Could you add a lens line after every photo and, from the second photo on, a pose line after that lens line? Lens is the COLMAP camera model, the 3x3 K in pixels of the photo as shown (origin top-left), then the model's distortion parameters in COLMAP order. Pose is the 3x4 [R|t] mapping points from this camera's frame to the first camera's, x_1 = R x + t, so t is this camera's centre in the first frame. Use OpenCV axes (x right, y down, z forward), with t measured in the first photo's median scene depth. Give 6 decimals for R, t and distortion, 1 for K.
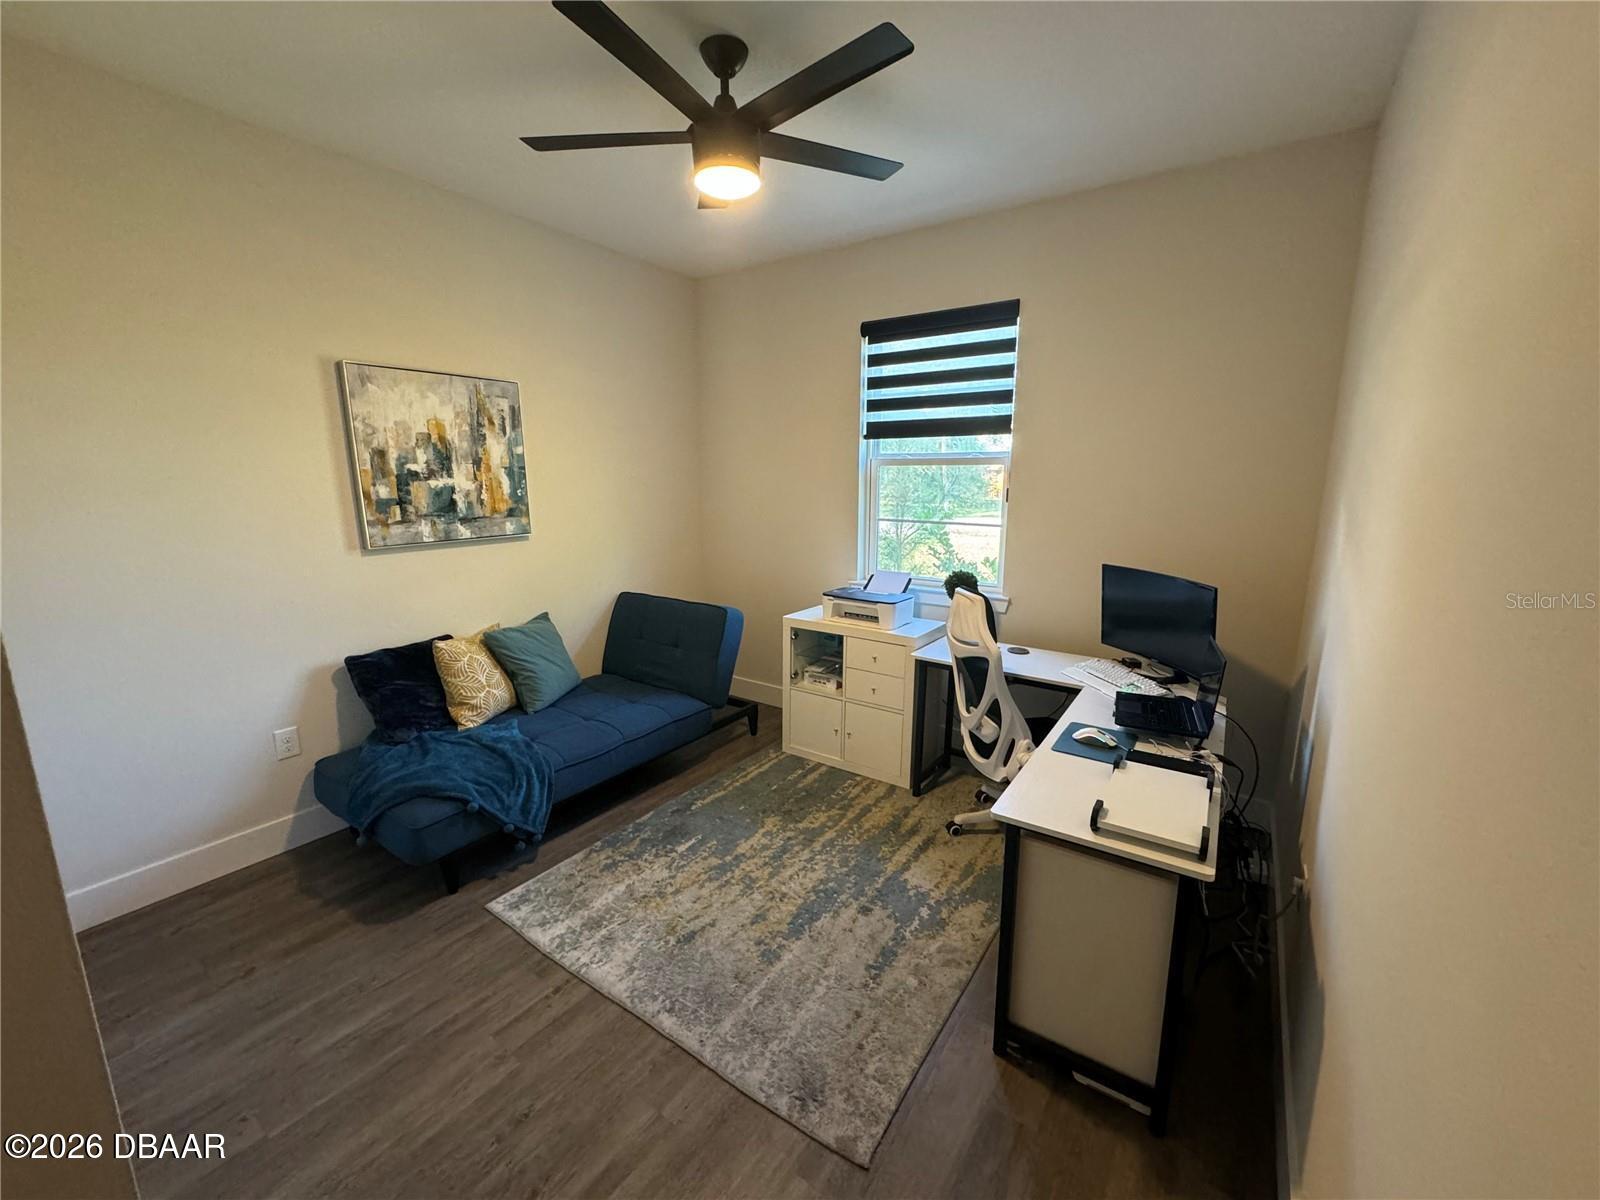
lens RADIAL K [[637.1, 0, 793.3], [0, 637.1, 601.9], [0, 0, 1]] dist [-0.003979, 0.001509]
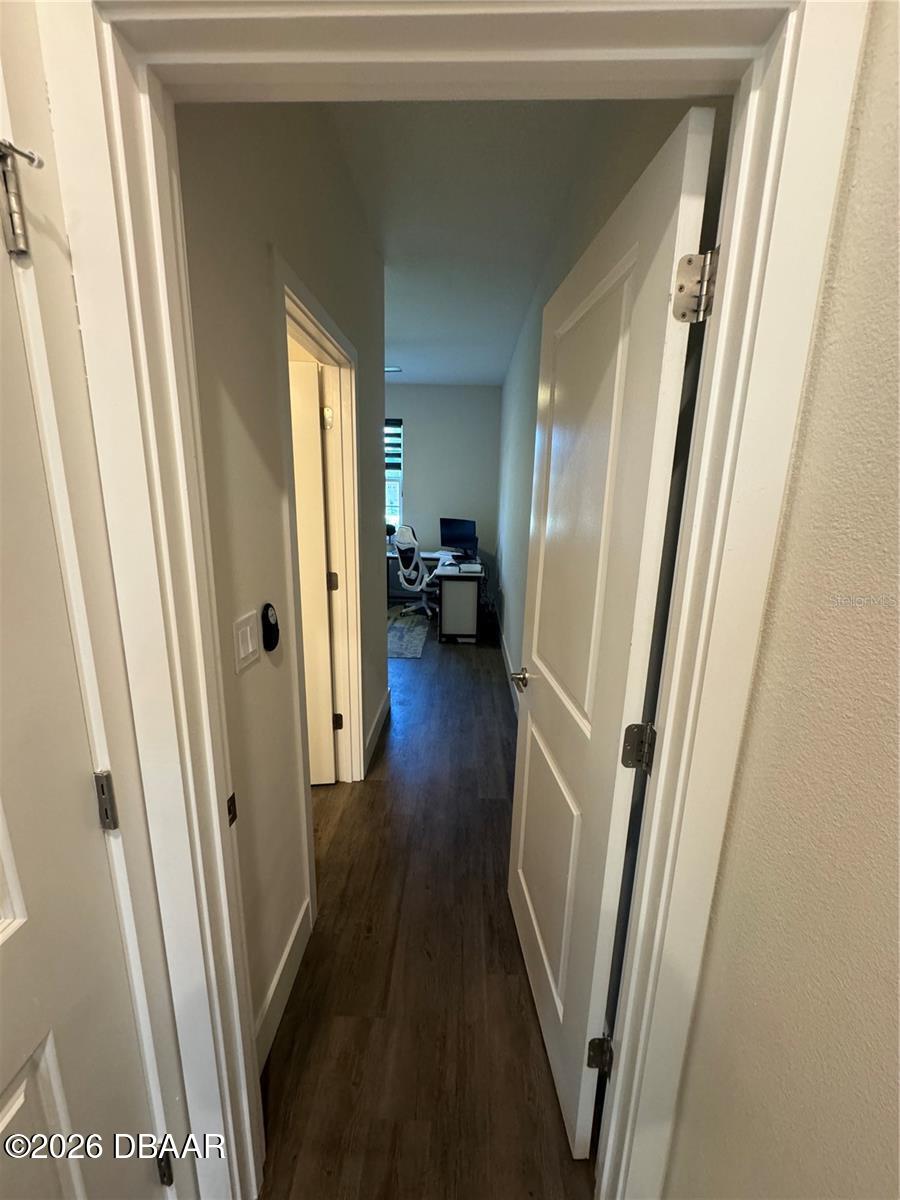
lens RADIAL K [[477.8, 0, 450.2], [0, 477.8, 600.4], [0, 0, 1]] dist [-0.003979, 0.001509]
pose [[0.833543, -0.099016, 0.543509, -0.767147], [0.076298, 0.995012, 0.064258, 0.194291], [-0.547160, -0.012094, 0.836940, -0.937589]]
